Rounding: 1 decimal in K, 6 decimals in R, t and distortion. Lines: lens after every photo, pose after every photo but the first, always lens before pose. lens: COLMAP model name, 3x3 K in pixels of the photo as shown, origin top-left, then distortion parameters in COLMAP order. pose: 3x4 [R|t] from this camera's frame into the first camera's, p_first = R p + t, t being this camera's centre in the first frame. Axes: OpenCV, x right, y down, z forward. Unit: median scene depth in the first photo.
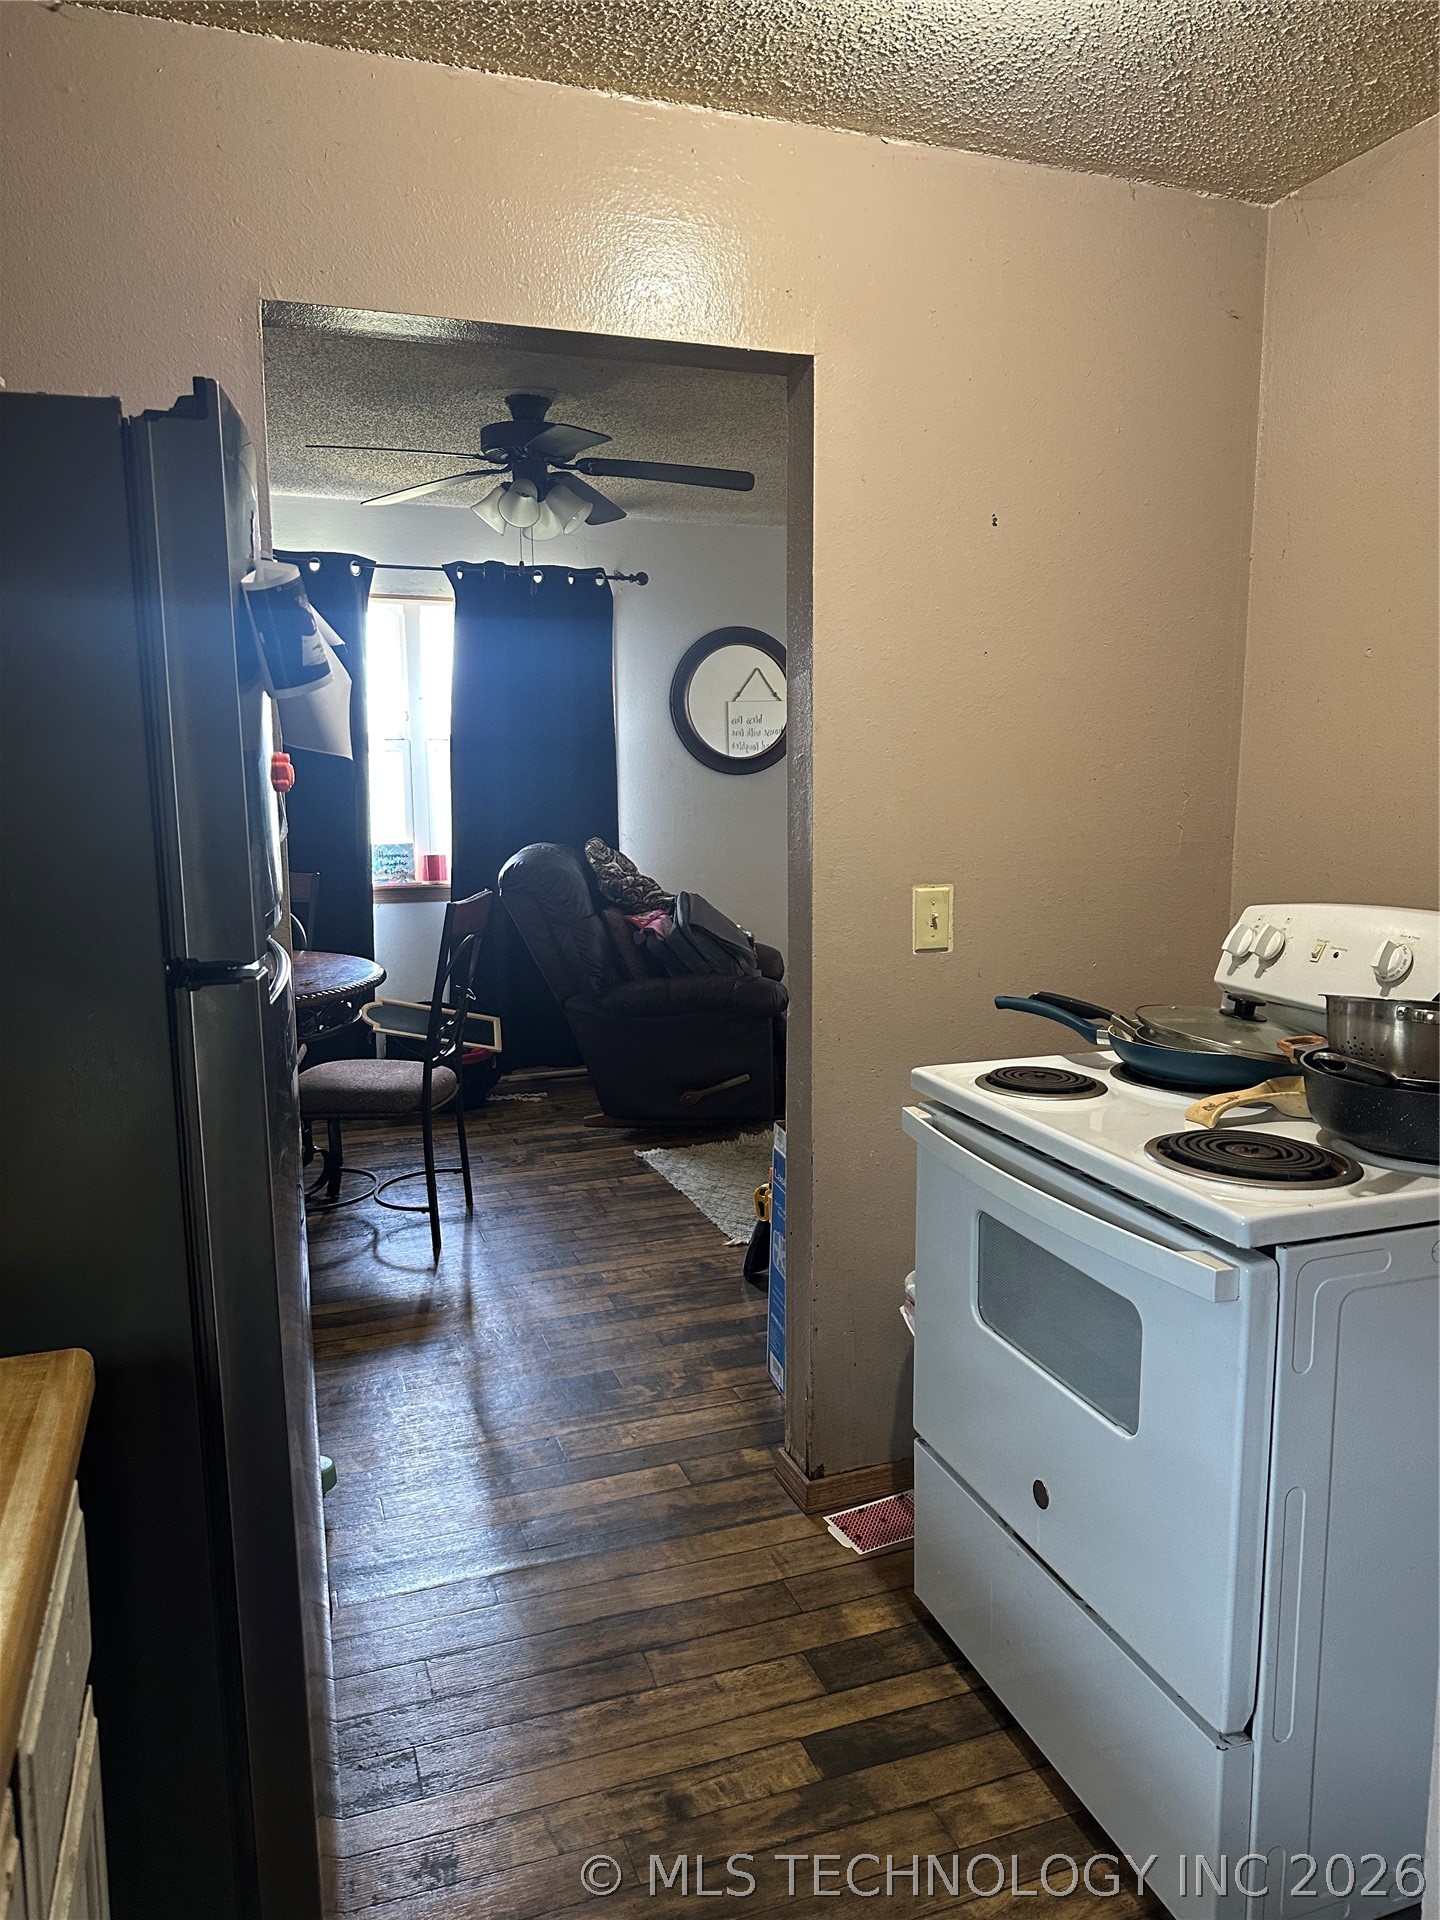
lens RADIAL K [[1360.1, 0, 719.2], [0, 1360.1, 948.0], [0, 0, 1]] dist [0.035636, -0.005685]
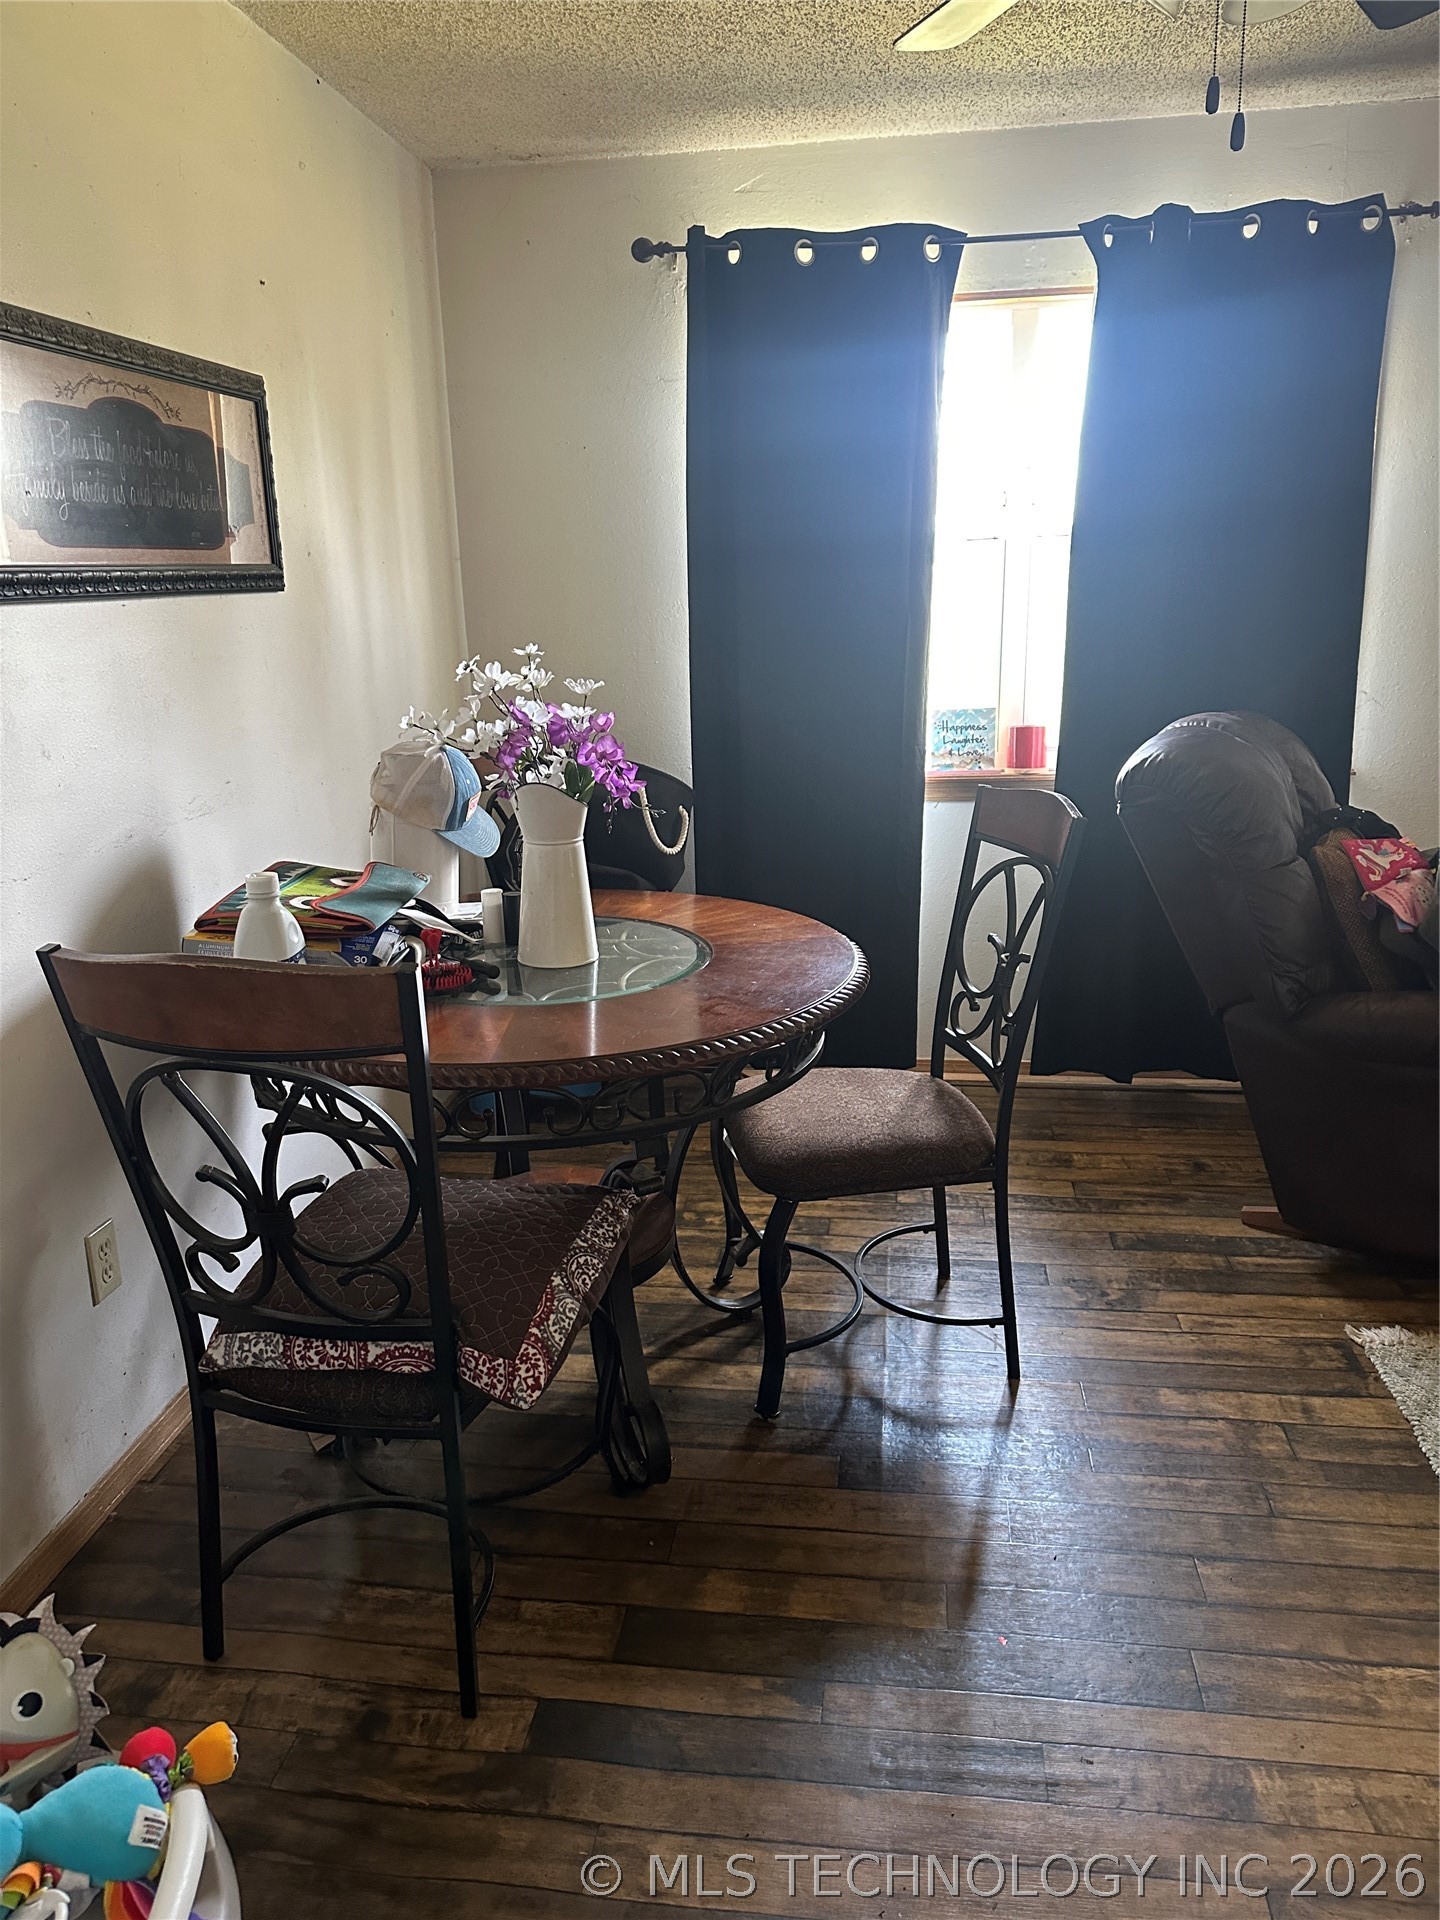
lens RADIAL K [[1360.1, 0, 721.2], [0, 1360.1, 957.8], [0, 0, 1]] dist [0.035636, -0.005685]
pose [[0.888908, 0.099161, -0.447225, -0.047311], [-0.036659, 0.988557, 0.146324, -0.054405], [0.456617, -0.113674, 0.882371, 0.404572]]
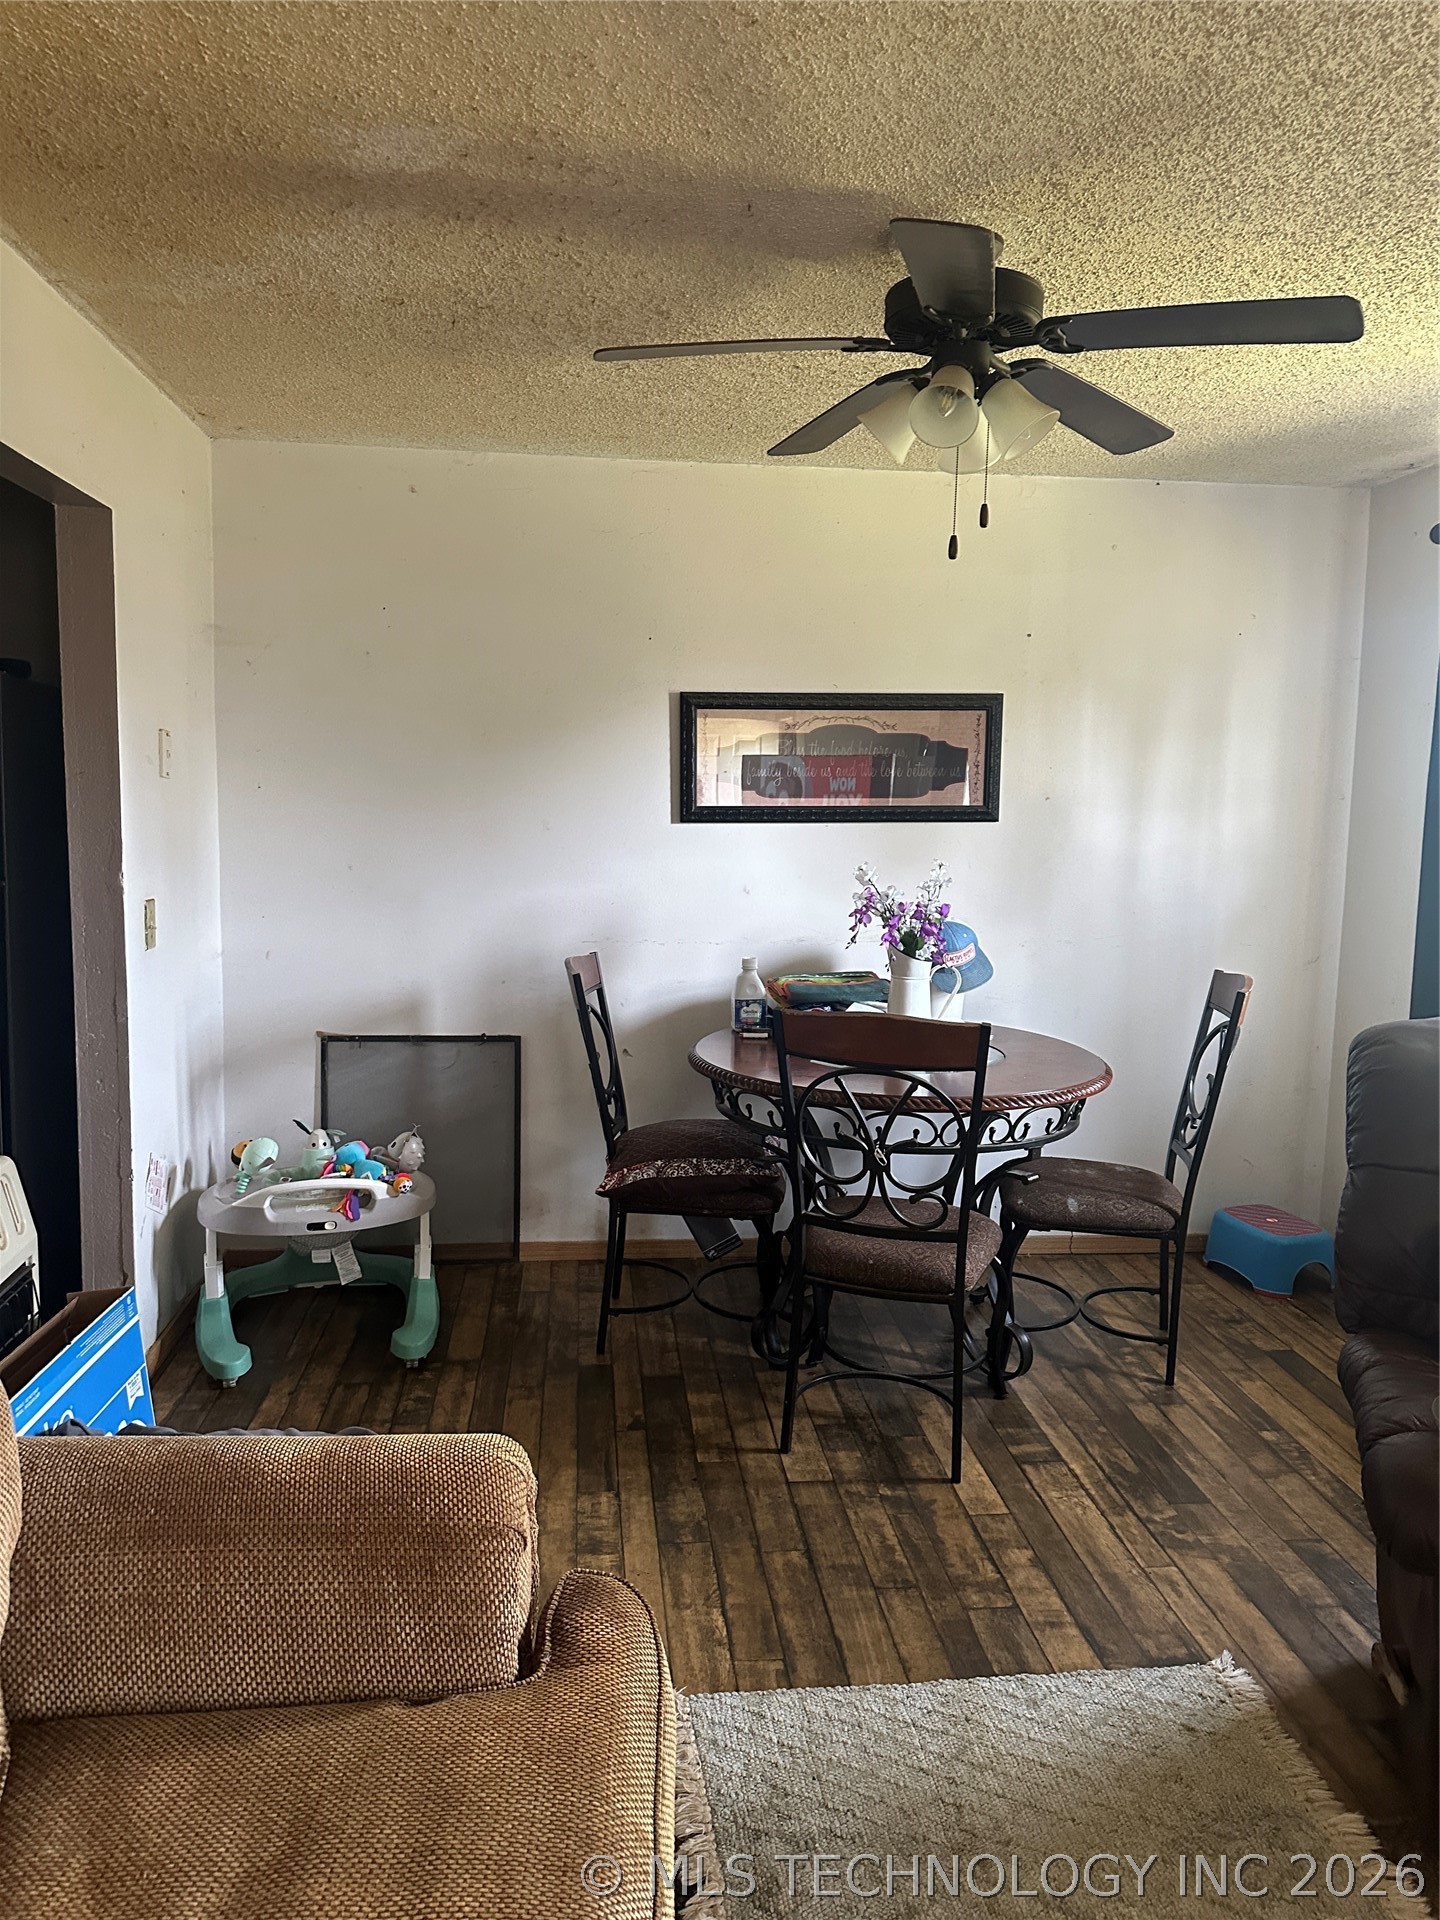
lens RADIAL K [[1360.1, 0, 722.4], [0, 1360.1, 961.2], [0, 0, 1]] dist [0.035636, -0.005685]
pose [[-0.244478, 0.108146, -0.963605, 0.385418], [-0.145175, 0.978478, 0.146647, -0.121217], [0.958726, 0.175743, -0.223516, 0.825859]]
